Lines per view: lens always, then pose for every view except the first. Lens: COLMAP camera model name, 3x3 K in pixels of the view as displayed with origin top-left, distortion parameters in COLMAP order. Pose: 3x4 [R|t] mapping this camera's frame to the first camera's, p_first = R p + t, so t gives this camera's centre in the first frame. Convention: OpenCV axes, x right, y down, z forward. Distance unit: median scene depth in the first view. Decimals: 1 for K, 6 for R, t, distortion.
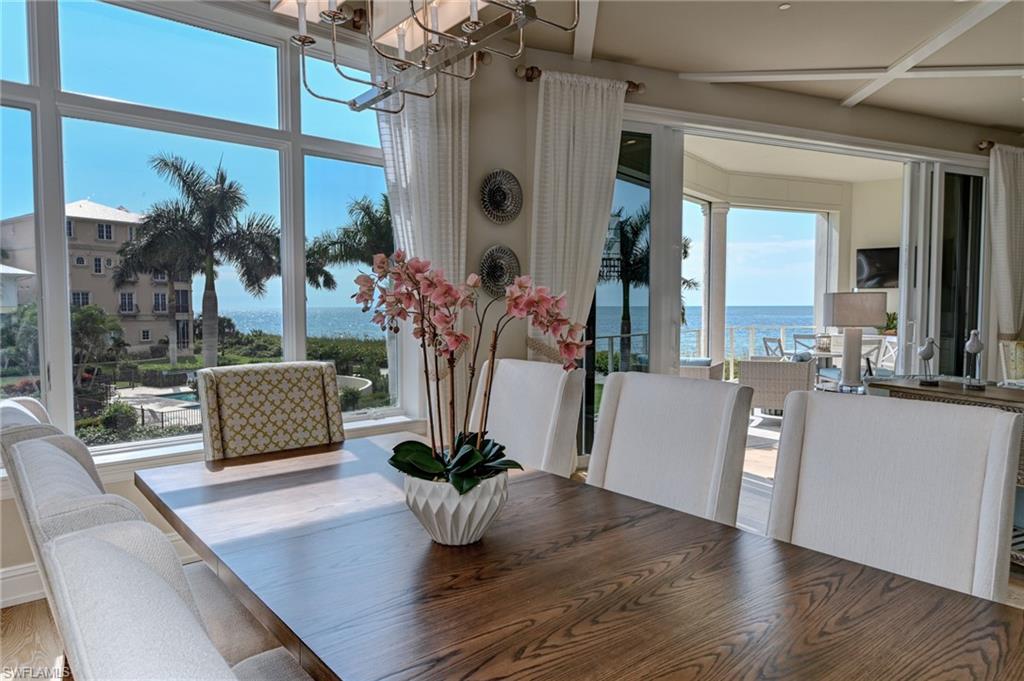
lens RADIAL K [[624.0, 0, 512.0], [0, 624.0, 340.5], [0, 0, 1]] dist [-0.000428, -0.000360]
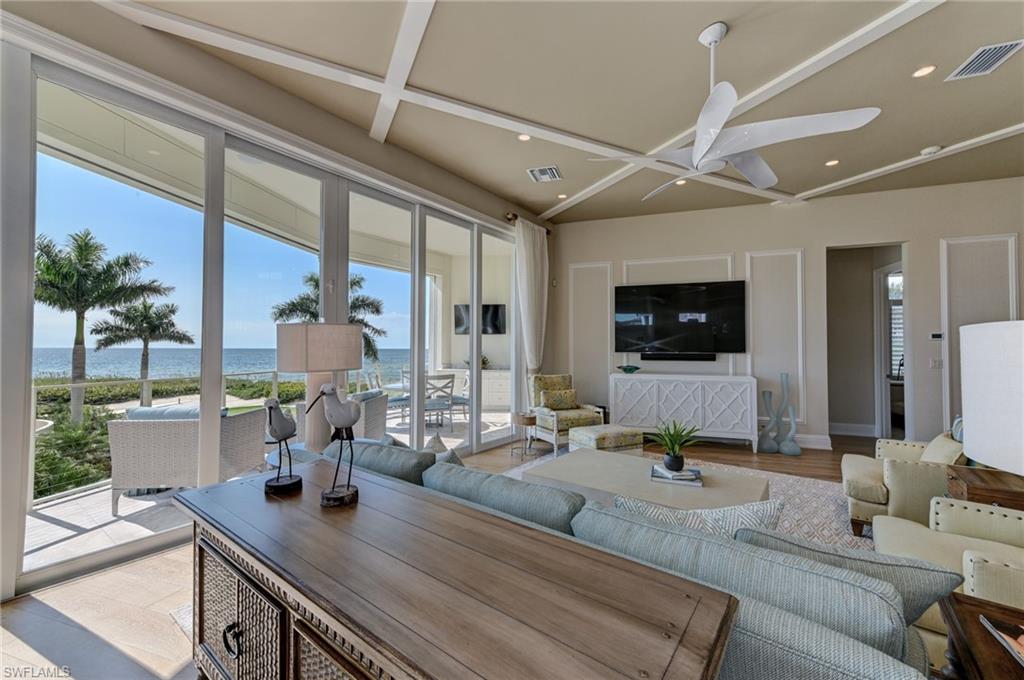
lens RADIAL K [[406.1, 0, 512.0], [0, 406.1, 340.0], [0, 0, 1]] dist [0.016834, 0.000164]
pose [[0.862347, 0.017972, 0.505998, 0.196356], [0.021096, 0.997227, -0.071371, -0.006005], [-0.505878, 0.072221, 0.859577, 0.178125]]
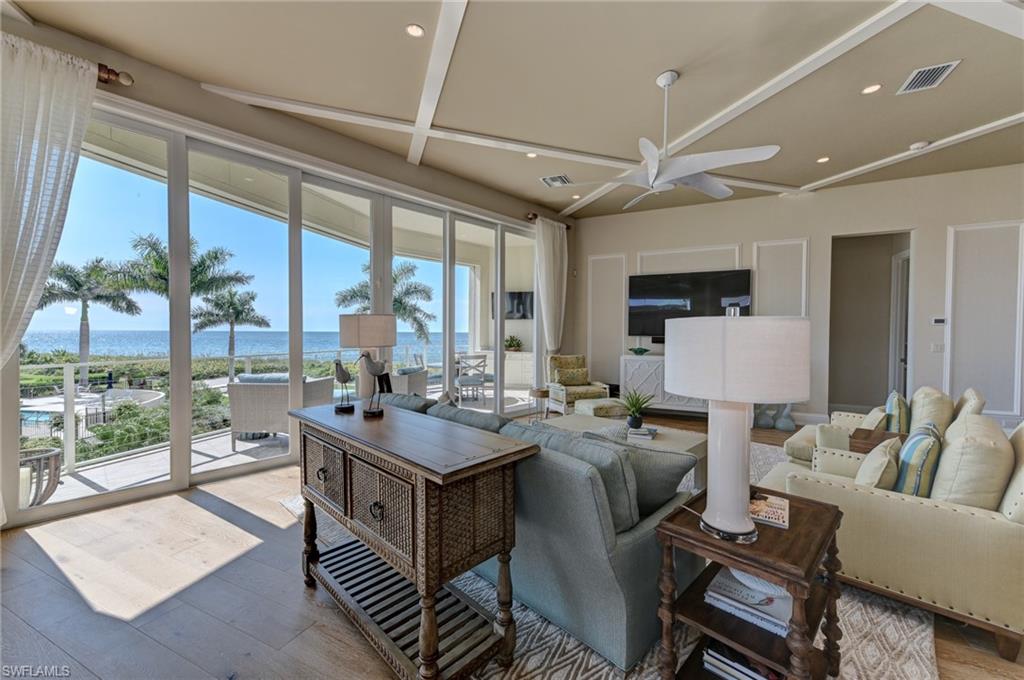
lens RADIAL K [[406.1, 0, 512.0], [0, 406.1, 340.0], [0, 0, 1]] dist [0.016834, 0.000164]
pose [[0.918212, 0.002410, 0.396081, 0.196067], [0.011969, 0.999356, -0.033828, -0.001799], [-0.395908, 0.035802, 0.917592, 0.102426]]
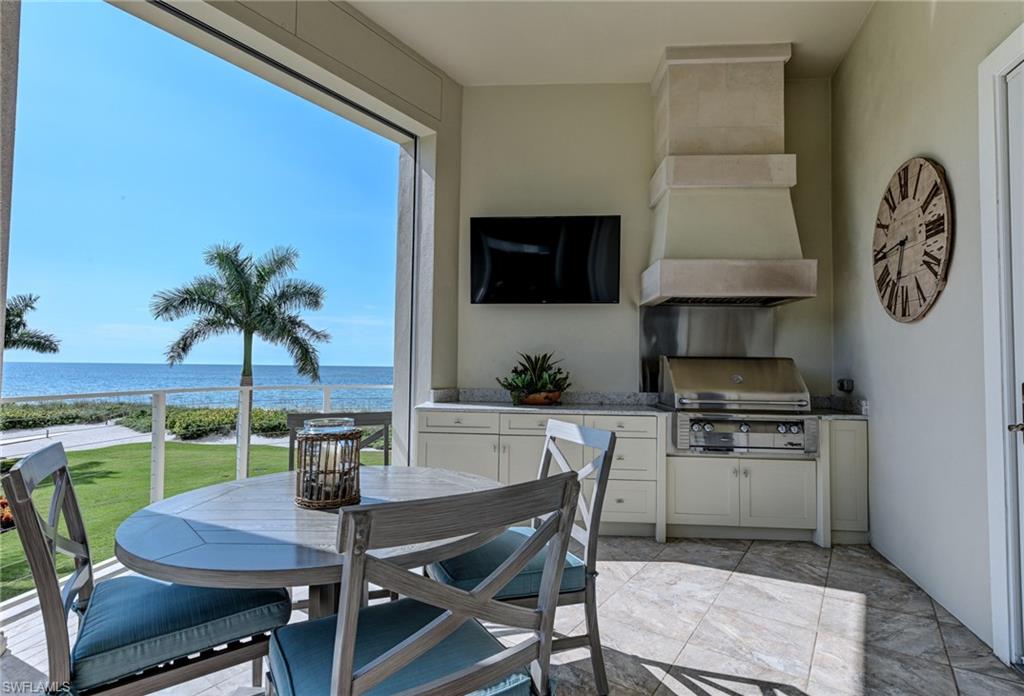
lens RADIAL K [[496.3, 0, 512.0], [0, 496.3, 348.0], [0, 0, 1]] dist [-0.000313, -0.000128]
pose [[0.848806, 0.036487, 0.527443, 0.341823], [0.012677, 0.995924, -0.089297, -0.014826], [-0.528552, 0.082482, 0.844884, 0.598362]]
